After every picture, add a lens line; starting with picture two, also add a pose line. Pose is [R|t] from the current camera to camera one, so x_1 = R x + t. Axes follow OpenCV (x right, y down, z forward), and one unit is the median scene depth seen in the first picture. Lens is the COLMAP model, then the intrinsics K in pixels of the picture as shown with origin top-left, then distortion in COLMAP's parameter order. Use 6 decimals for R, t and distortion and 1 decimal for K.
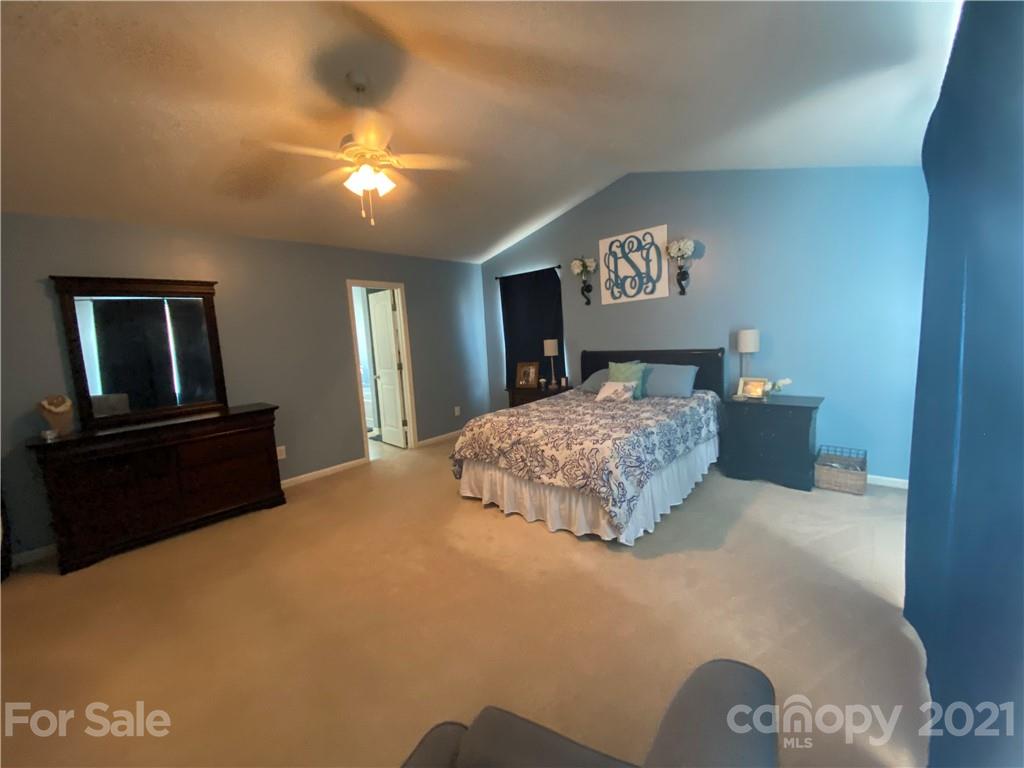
lens RADIAL K [[419.4, 0, 513.4], [0, 419.4, 381.6], [0, 0, 1]] dist [0.030237, -0.025766]
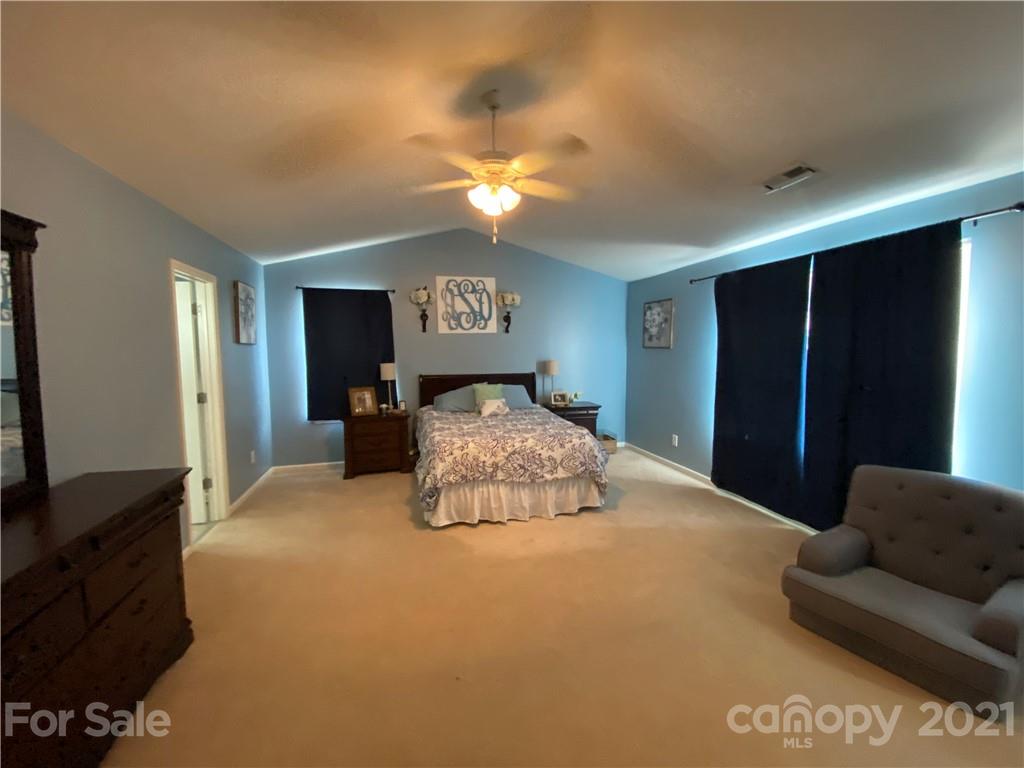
lens RADIAL K [[419.4, 0, 513.4], [0, 419.4, 381.6], [0, 0, 1]] dist [0.030237, -0.025766]
pose [[0.523810, -0.009409, 0.851783, -0.688181], [0.070041, 0.997029, -0.032059, -0.007673], [-0.848951, 0.076452, 0.522912, 0.287497]]
